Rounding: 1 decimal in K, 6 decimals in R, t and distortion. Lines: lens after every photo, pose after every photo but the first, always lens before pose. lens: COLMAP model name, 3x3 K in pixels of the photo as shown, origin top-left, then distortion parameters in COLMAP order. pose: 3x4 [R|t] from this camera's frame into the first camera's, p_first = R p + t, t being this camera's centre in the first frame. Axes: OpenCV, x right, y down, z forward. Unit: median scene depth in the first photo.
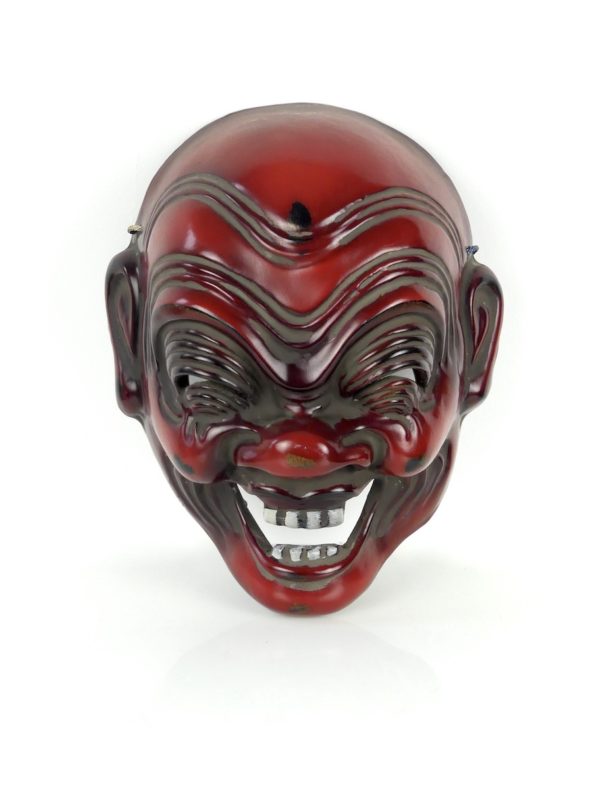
lens RADIAL K [[2201.6, 0, 300.0], [0, 2201.6, 400.0], [0, 0, 1]] dist [0.013833, -0.010909]
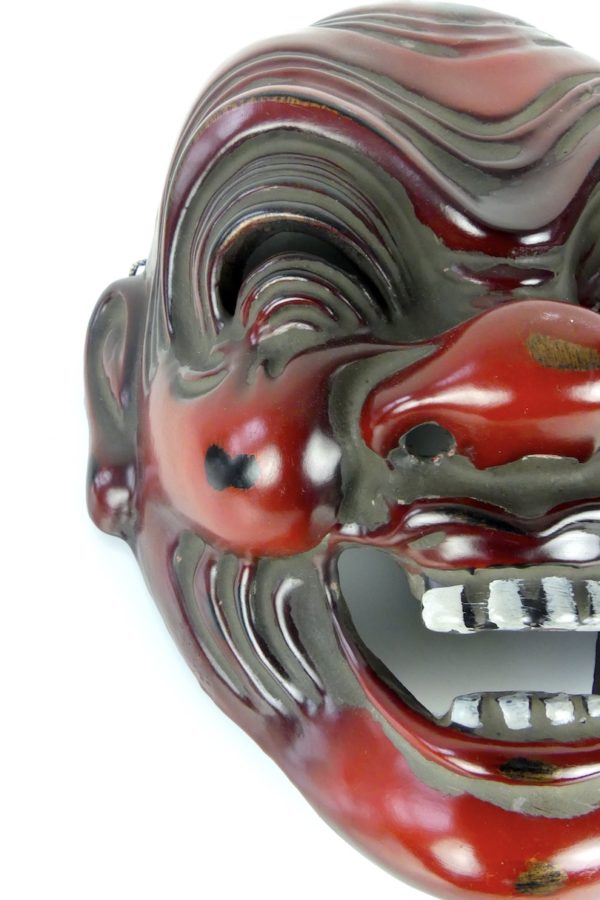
lens RADIAL K [[766.8, 0, 300.0], [0, 766.8, 450.0], [0, 0, 1]] dist [-0.034222, 0.004143]
pose [[0.992776, 0.015677, 0.118952, -0.056154], [0.056617, 0.812890, -0.579659, 0.108087], [-0.105783, 0.582206, 0.806130, 0.870146]]
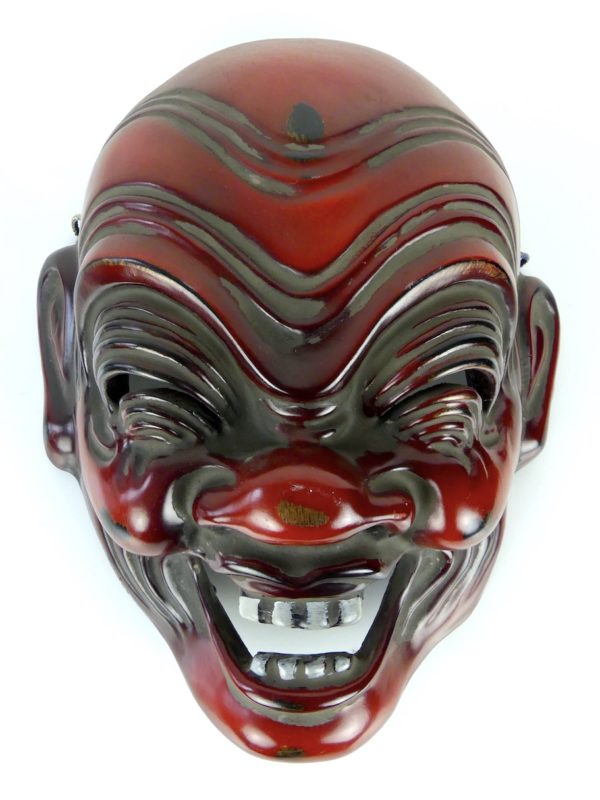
lens RADIAL K [[917.4, 0, 300.0], [0, 917.4, 400.0], [0, 0, 1]] dist [0.000466, -0.006139]
pose [[0.999255, 0.018438, 0.033916, -0.008815], [-0.012141, 0.984083, -0.177293, 0.039973], [-0.036645, 0.176749, 0.983574, 0.721343]]
